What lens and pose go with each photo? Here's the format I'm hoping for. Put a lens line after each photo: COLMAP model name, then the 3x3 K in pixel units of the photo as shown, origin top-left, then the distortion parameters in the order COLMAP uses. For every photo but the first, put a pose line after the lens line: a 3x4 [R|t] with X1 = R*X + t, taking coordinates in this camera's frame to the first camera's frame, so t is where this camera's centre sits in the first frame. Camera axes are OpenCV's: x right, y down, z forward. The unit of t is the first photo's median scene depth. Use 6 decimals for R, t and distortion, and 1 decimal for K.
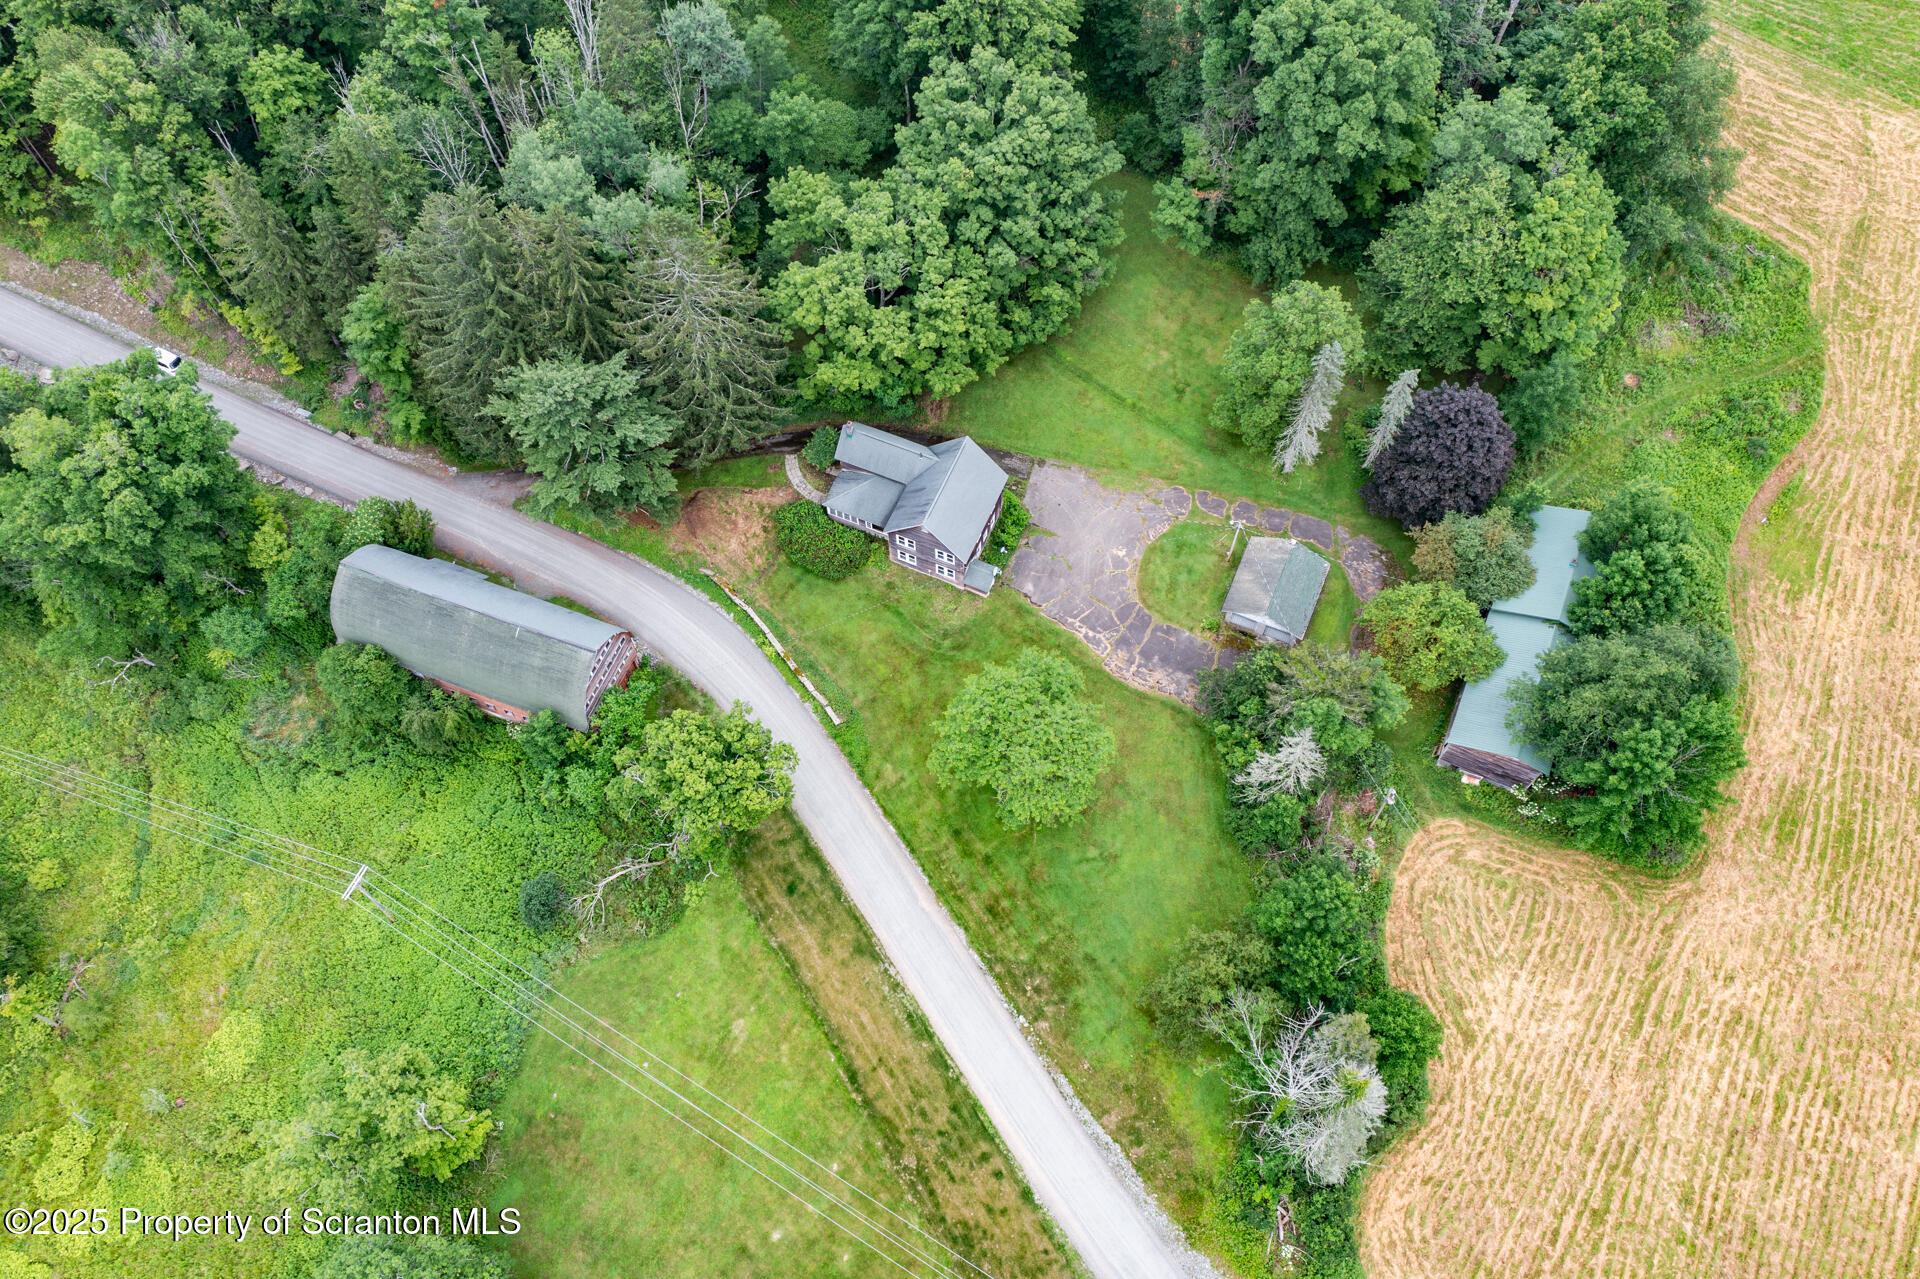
lens RADIAL K [[1533.8, 0, 959.8], [0, 1533.8, 634.1], [0, 0, 1]] dist [0.000198, 0.002390]
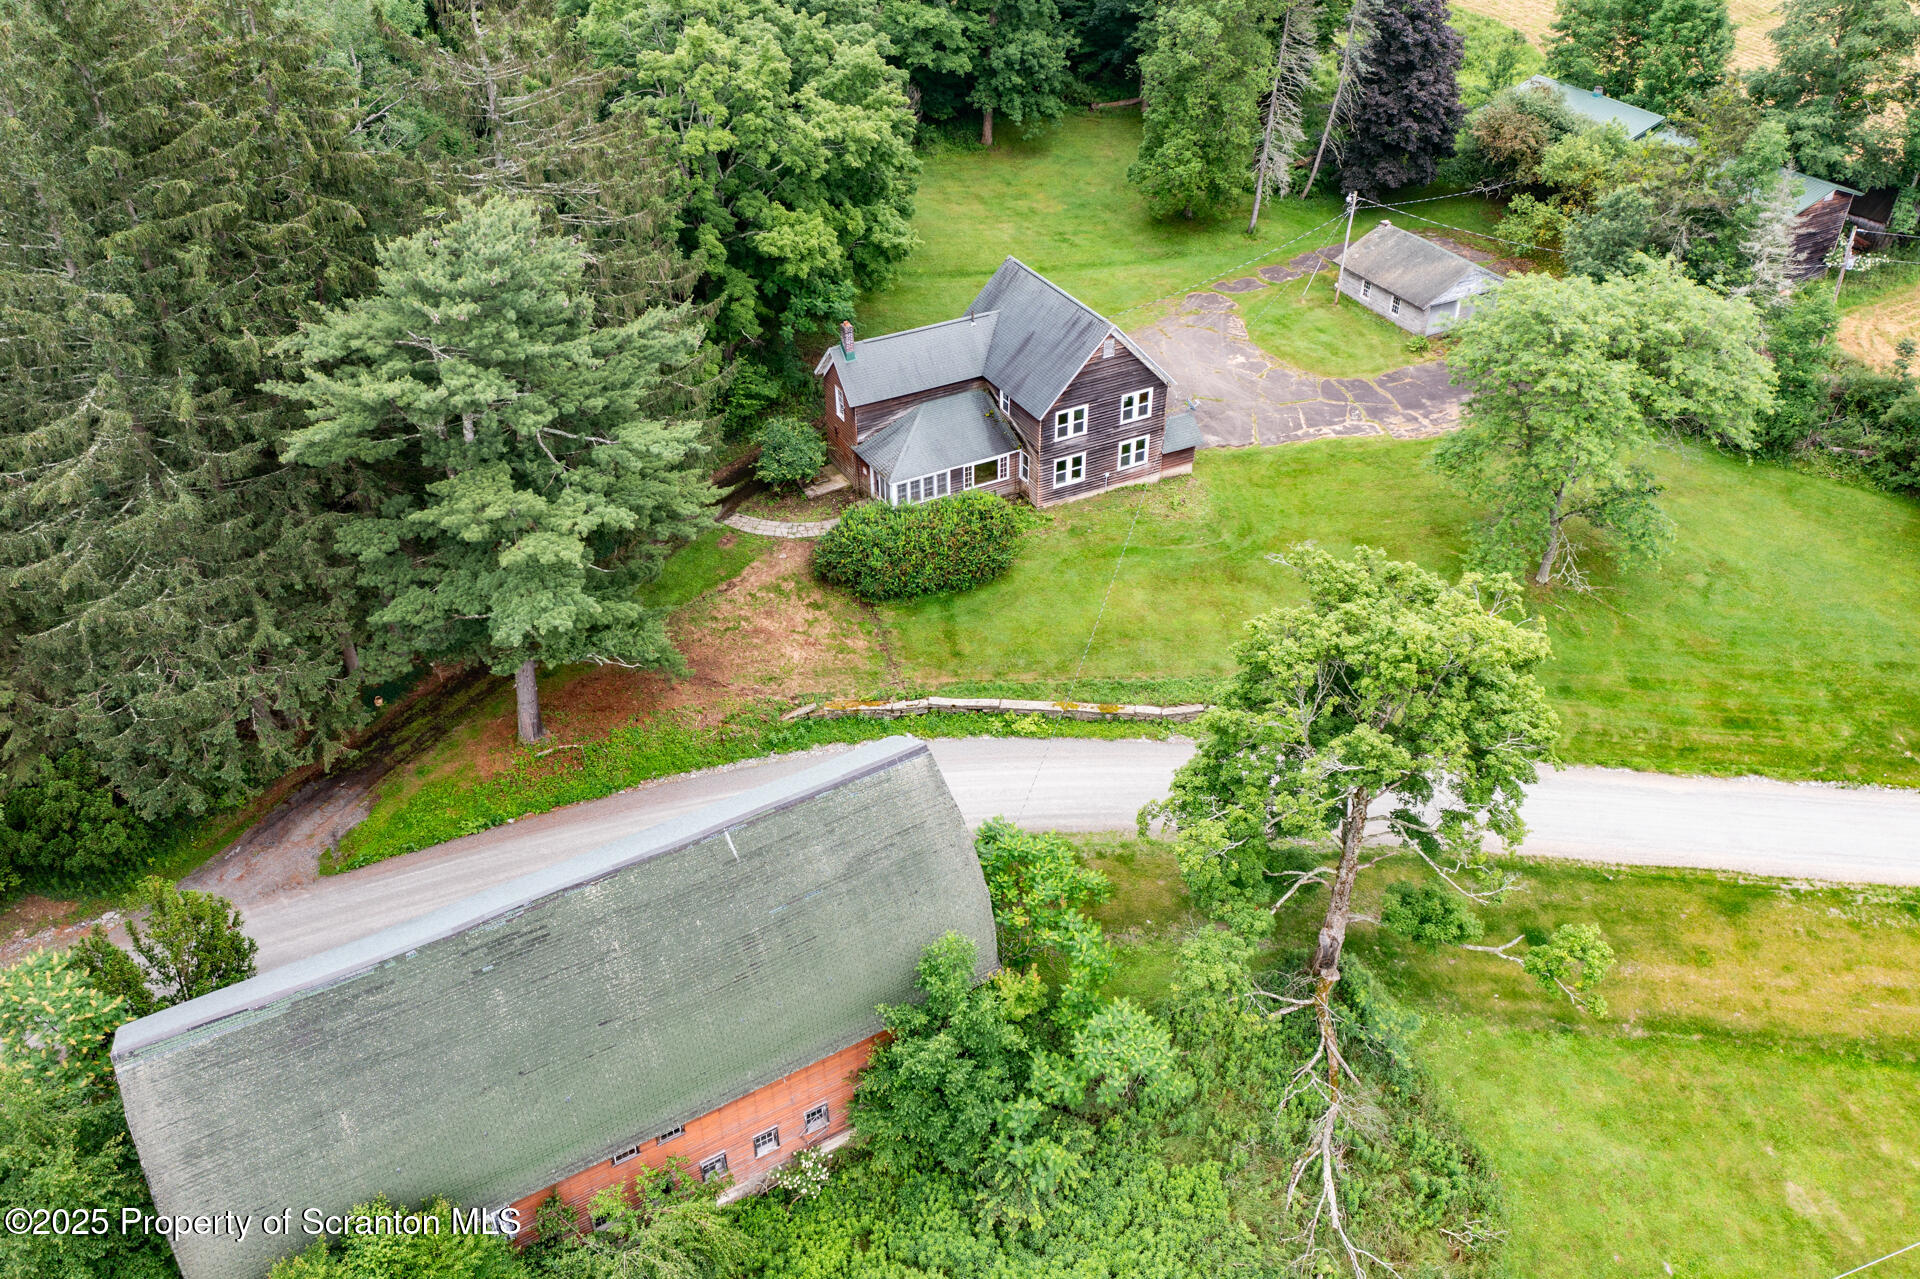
lens RADIAL K [[1533.8, 0, 959.8], [0, 1533.8, 634.1], [0, 0, 1]] dist [0.000198, 0.002390]
pose [[0.621963, -0.451704, 0.639629, -0.445127], [0.692282, 0.698925, -0.179582, 0.063974], [-0.365935, 0.554497, 0.747412, 0.645921]]
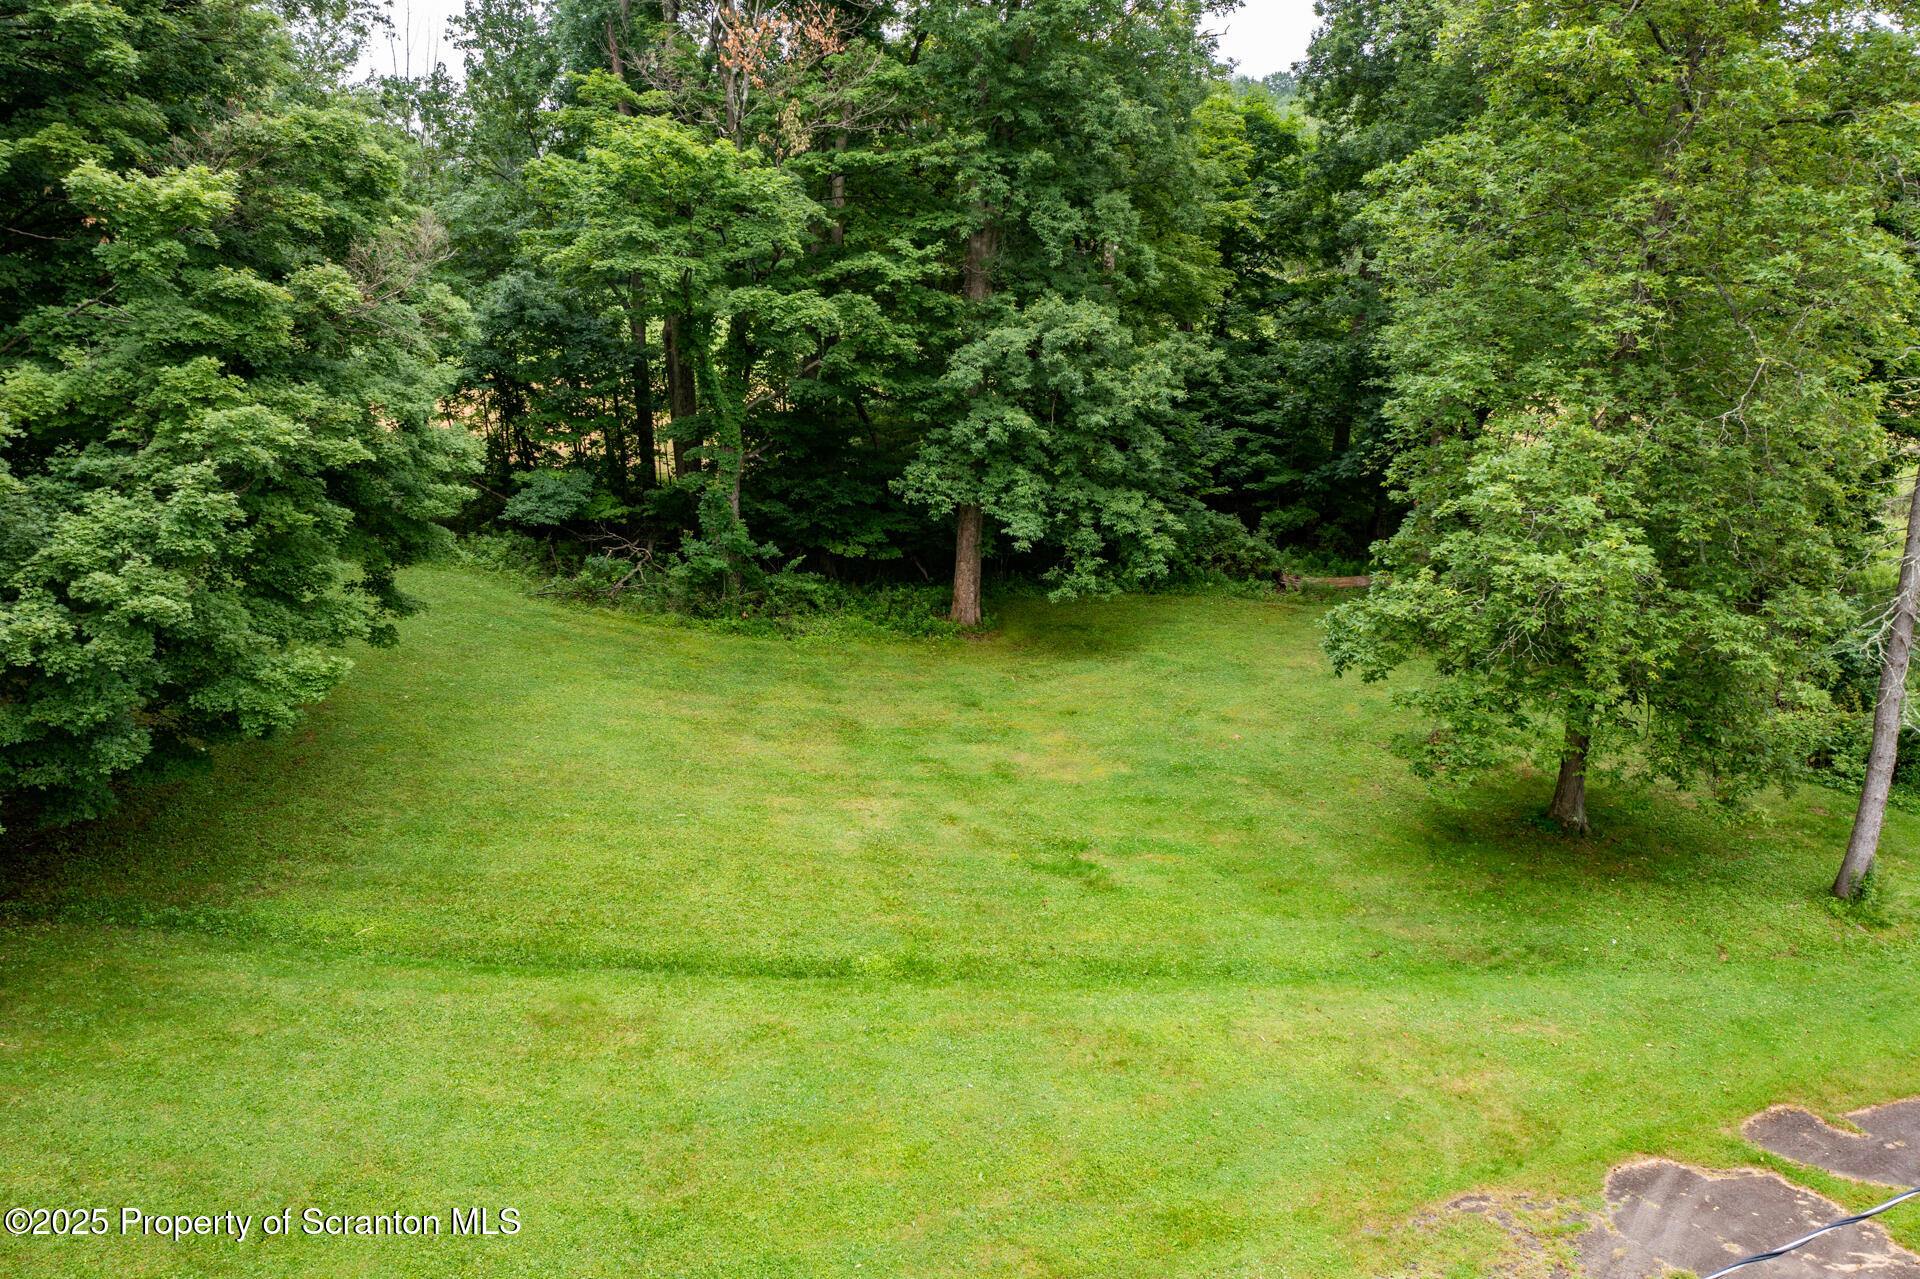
lens RADIAL K [[1533.8, 0, 959.8], [0, 1533.8, 634.1], [0, 0, 1]] dist [0.000198, 0.002390]
pose [[0.772676, -0.101158, 0.626689, 0.026381], [0.559631, 0.574541, -0.597257, -0.080207], [-0.299641, 0.812200, 0.500545, 0.966026]]
